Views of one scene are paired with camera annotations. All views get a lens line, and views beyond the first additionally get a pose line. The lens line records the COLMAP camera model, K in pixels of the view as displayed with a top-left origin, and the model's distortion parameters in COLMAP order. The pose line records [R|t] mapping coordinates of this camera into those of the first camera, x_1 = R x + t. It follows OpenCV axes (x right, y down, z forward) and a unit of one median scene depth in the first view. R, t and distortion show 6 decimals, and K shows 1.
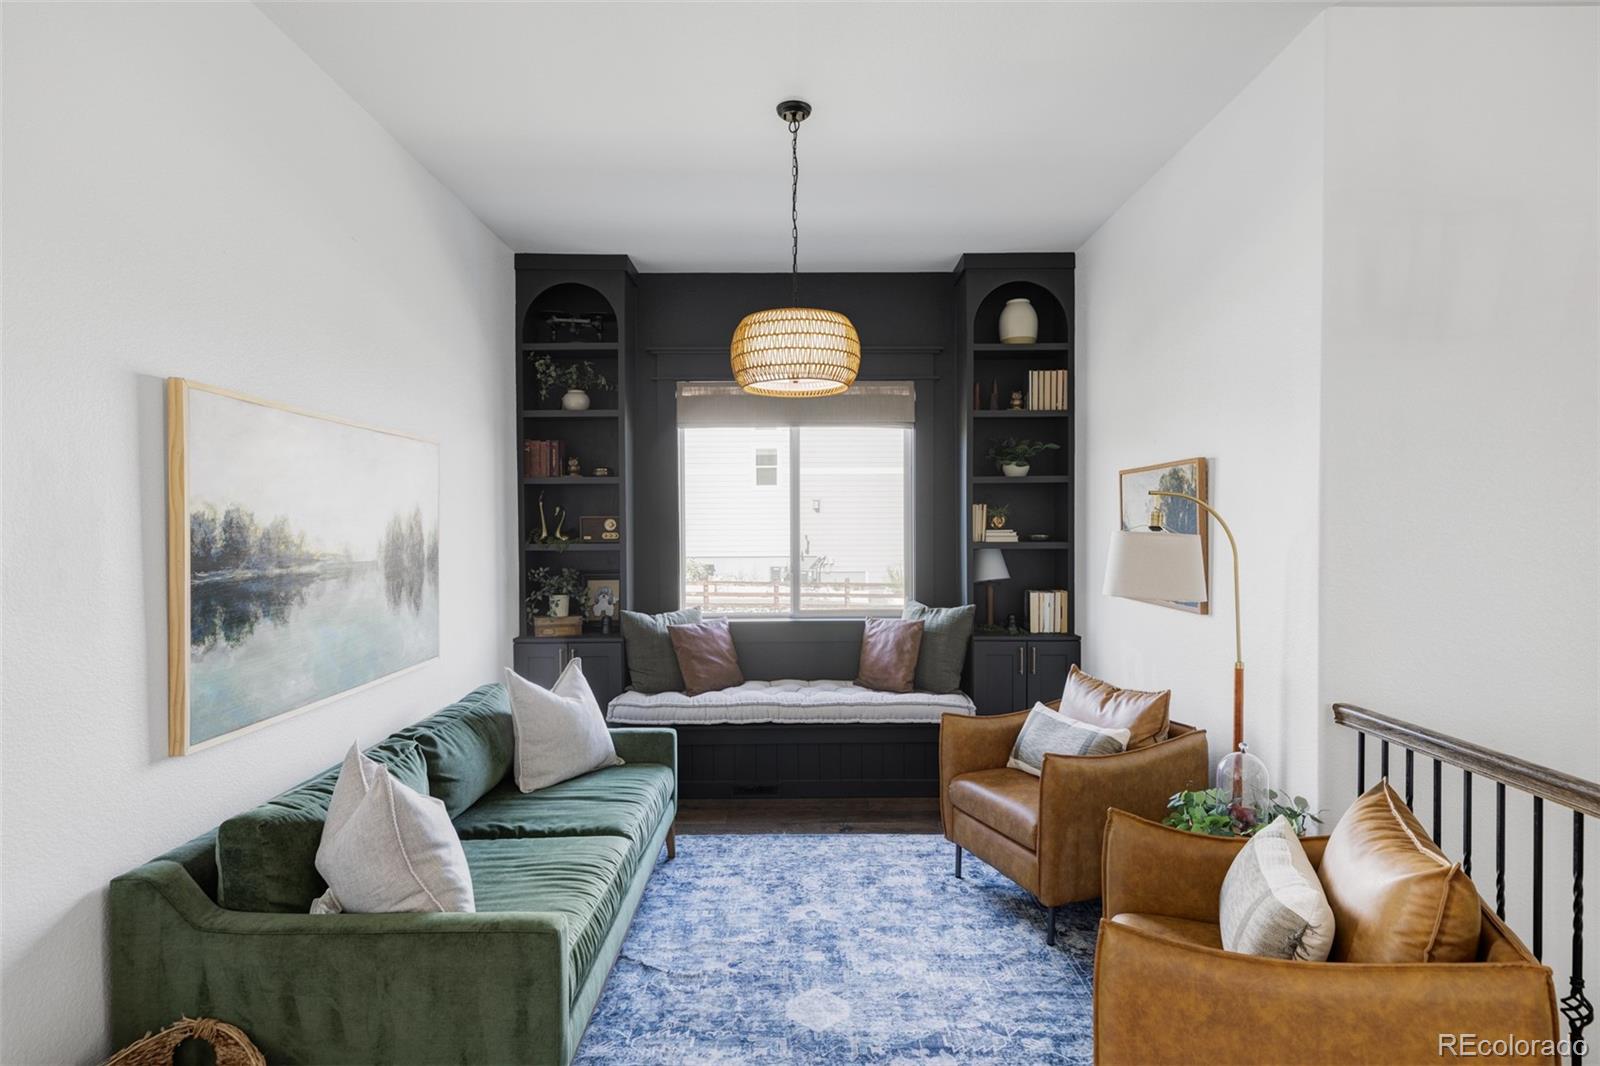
lens RADIAL K [[912.0, 0, 800.0], [0, 912.0, 533.0], [0, 0, 1]] dist [0.000297, 0.000384]
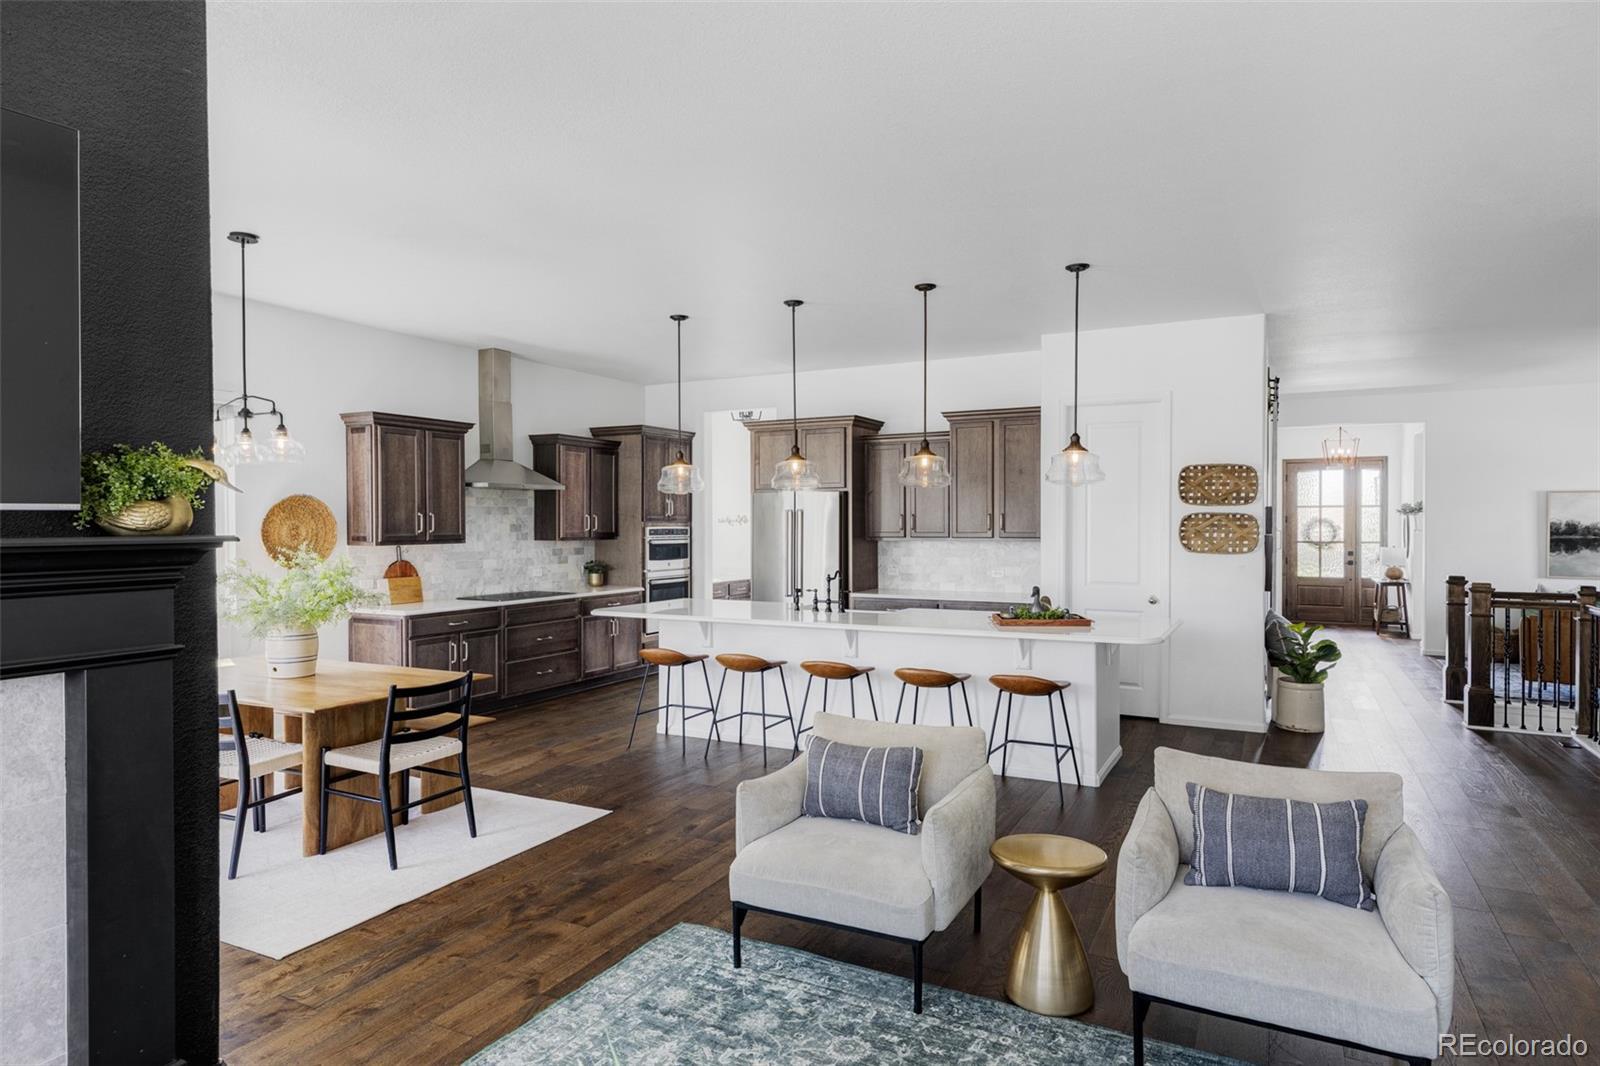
lens RADIAL K [[912.0, 0, 800.0], [0, 912.0, 533.0], [0, 0, 1]] dist [0.000297, 0.000384]
pose [[-0.462285, 0.012644, -0.886641, 4.249393], [-0.005596, 0.999837, 0.017176, -0.020136], [0.886714, 0.012902, -0.462139, -0.134478]]
